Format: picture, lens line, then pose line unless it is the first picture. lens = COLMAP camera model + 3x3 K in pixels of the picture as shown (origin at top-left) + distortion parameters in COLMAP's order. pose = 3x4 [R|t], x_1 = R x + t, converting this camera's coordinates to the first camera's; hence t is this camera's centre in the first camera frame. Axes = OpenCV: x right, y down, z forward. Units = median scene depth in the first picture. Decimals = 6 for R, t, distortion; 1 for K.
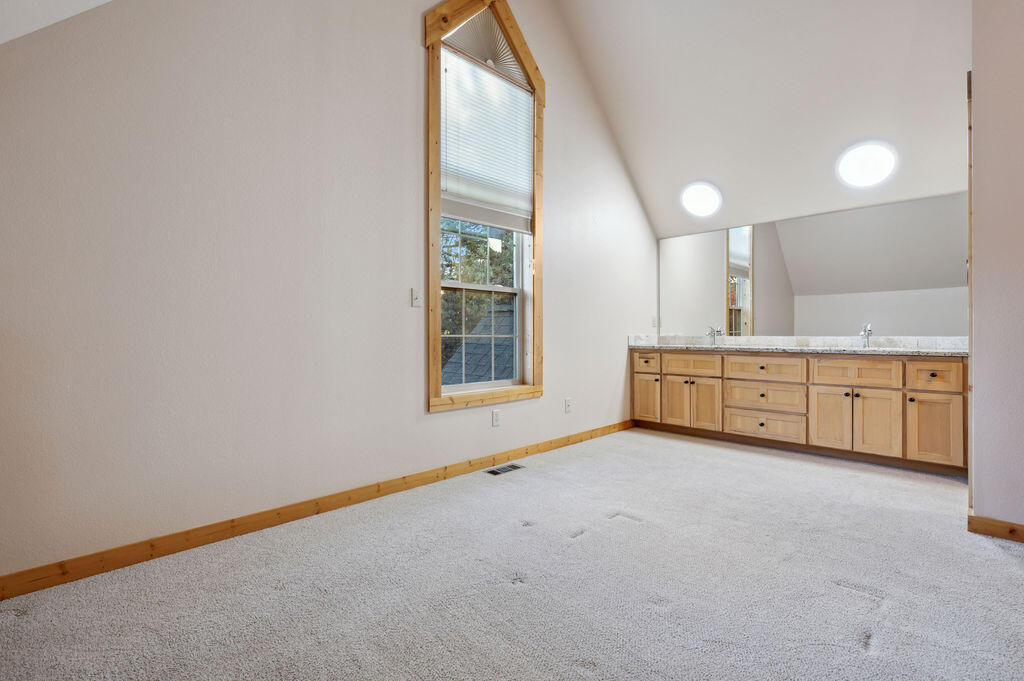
lens RADIAL K [[467.1, 0, 513.0], [0, 467.1, 338.9], [0, 0, 1]] dist [-0.009070, 0.000674]
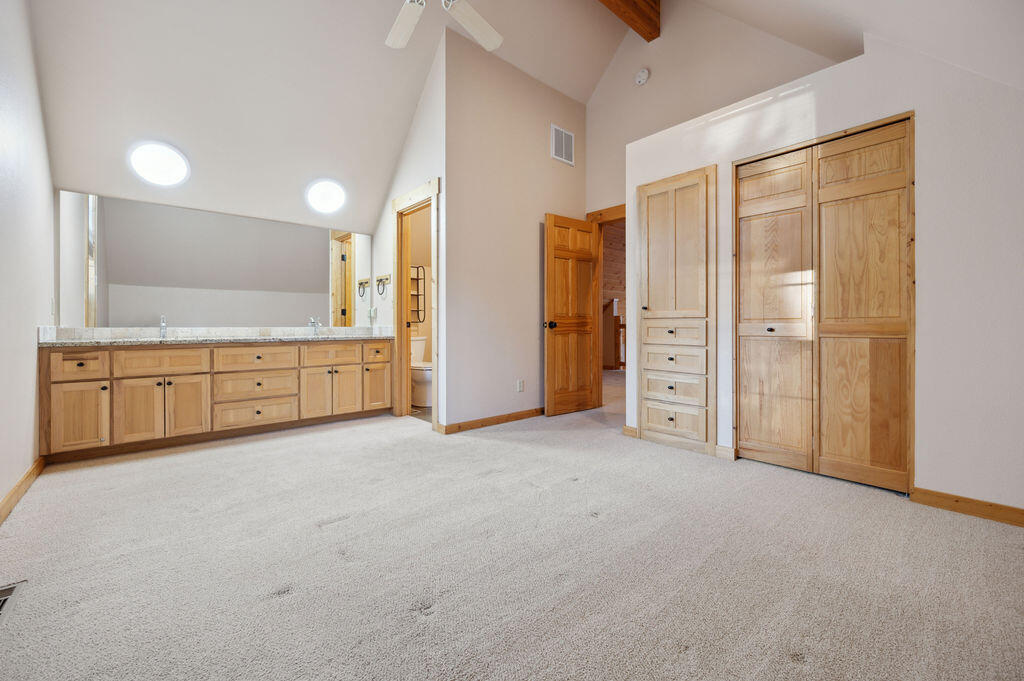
lens RADIAL K [[414.1, 0, 520.8], [0, 414.1, 322.8], [0, 0, 1]] dist [-0.004025, 0.000732]
pose [[0.044890, 0.005757, 0.998975, -0.367952], [0.010784, 0.999922, -0.006247, -0.003411], [-0.998934, 0.011053, 0.044825, 0.382074]]
